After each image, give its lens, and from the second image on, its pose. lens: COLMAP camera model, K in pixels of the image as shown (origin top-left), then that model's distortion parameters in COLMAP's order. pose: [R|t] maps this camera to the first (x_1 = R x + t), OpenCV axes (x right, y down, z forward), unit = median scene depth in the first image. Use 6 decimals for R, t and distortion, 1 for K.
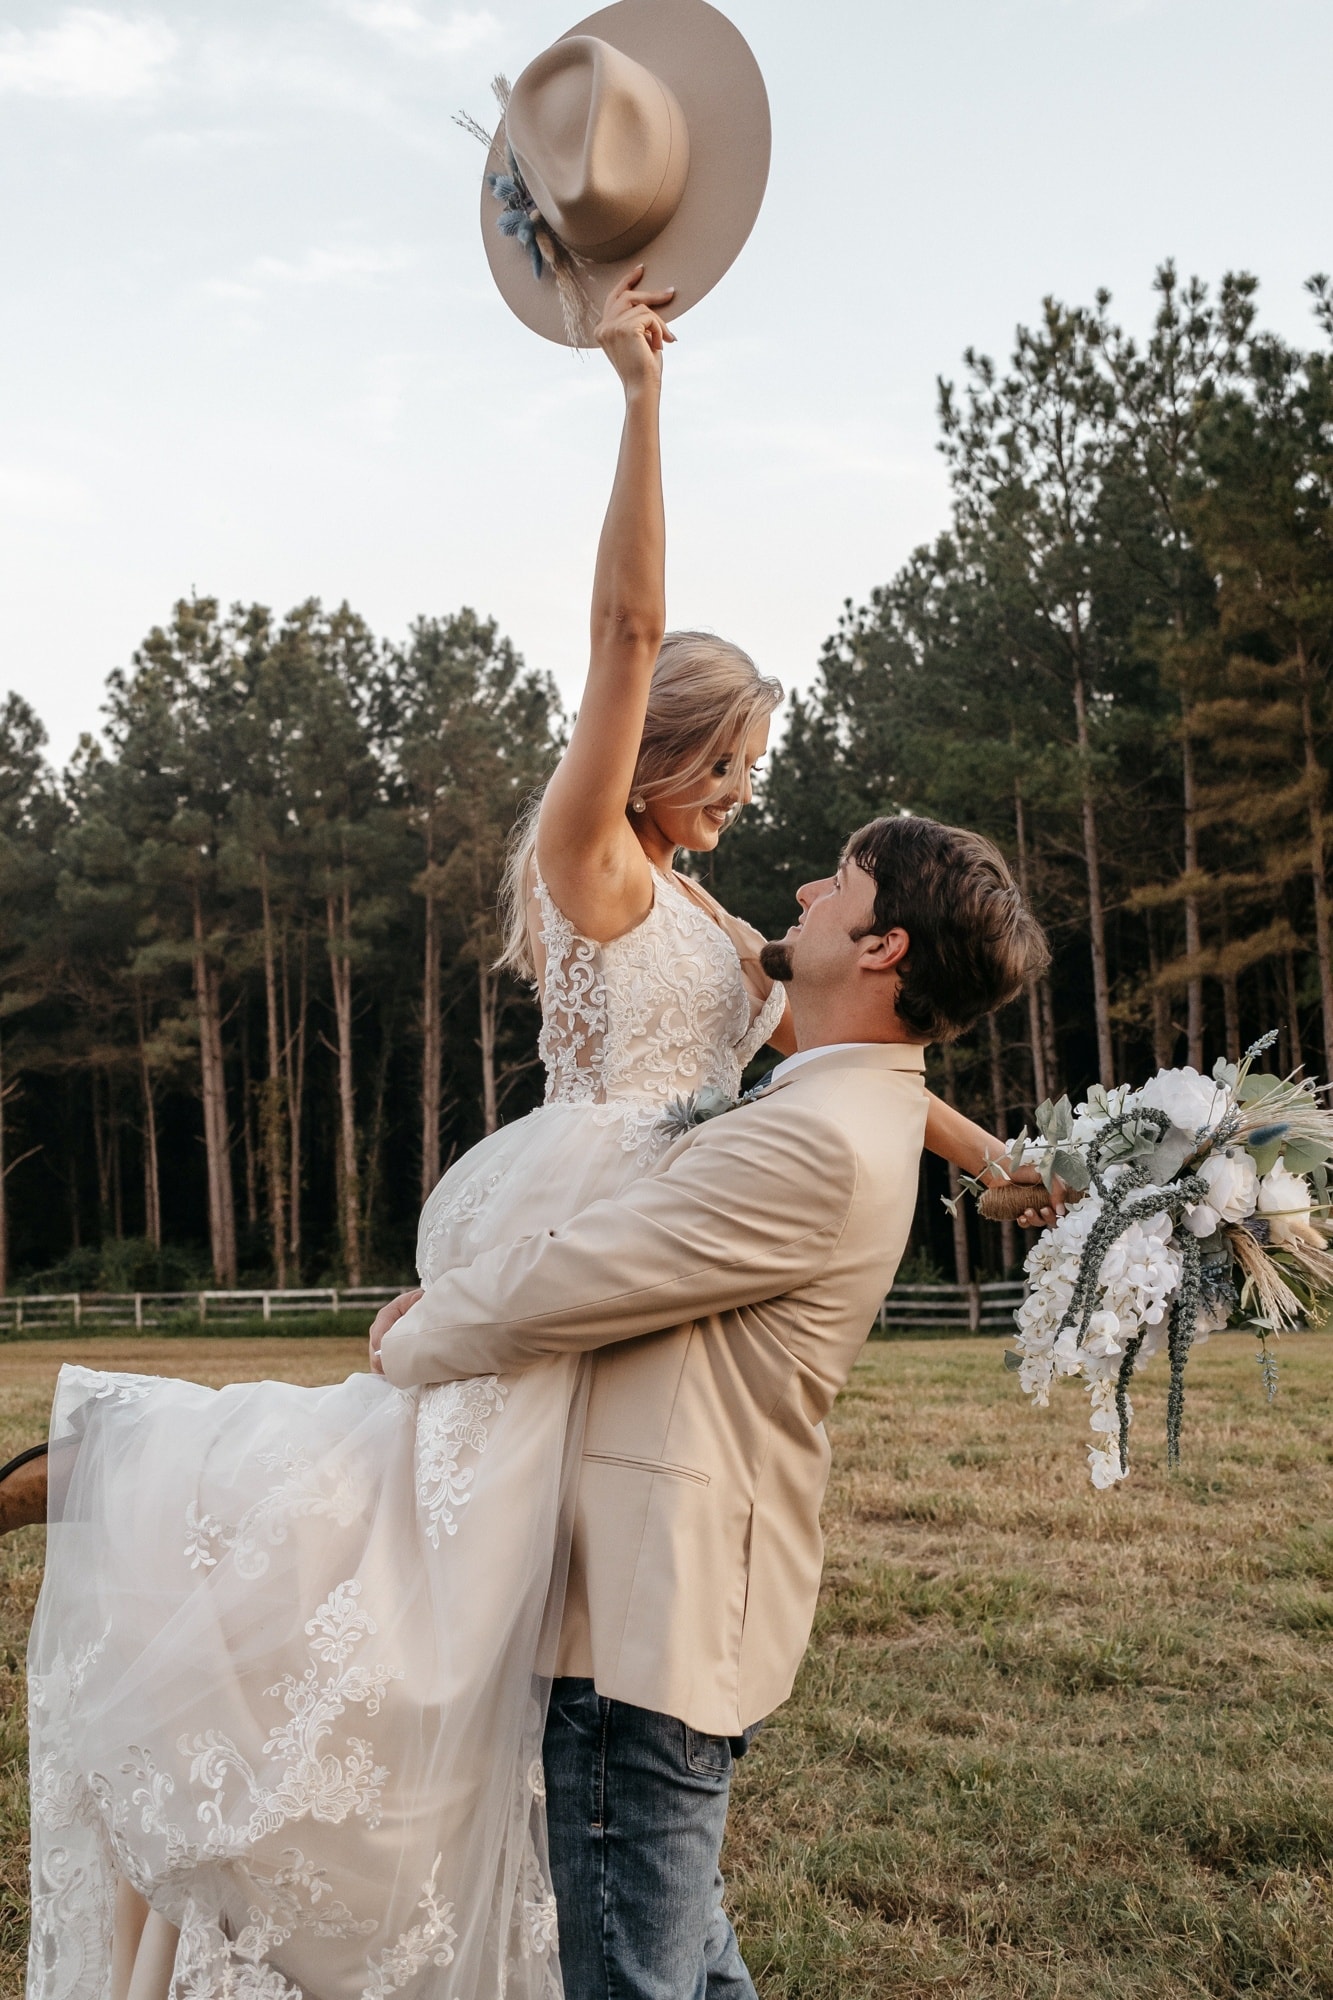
lens RADIAL K [[2002.2, 0, 710.5], [0, 2002.2, 993.4], [0, 0, 1]] dist [0.024858, 0.000000]
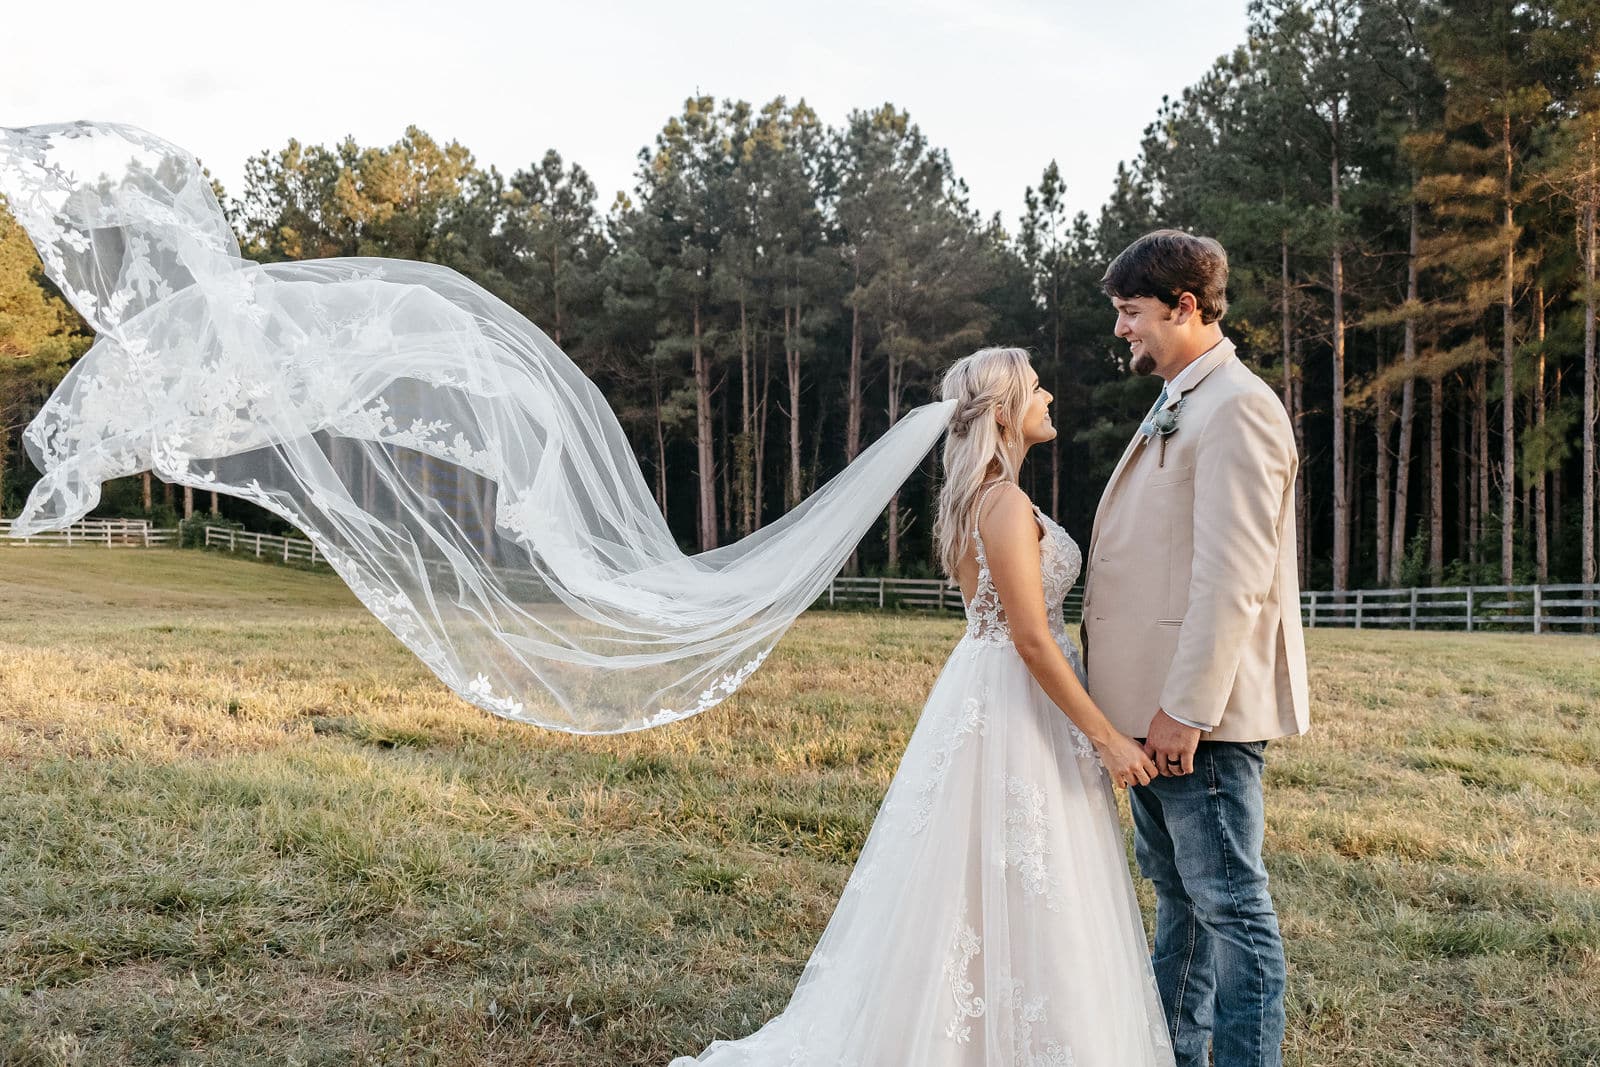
lens RADIAL K [[1527.4, 0, 789.5], [0, 1527.4, 535.4], [0, 0, 1]] dist [0.006255, 0.000000]
pose [[0.987312, 0.039257, -0.153865, -0.012825], [-0.023257, 0.994259, 0.104443, -0.000273], [0.157082, -0.099539, 0.982556, -0.103018]]
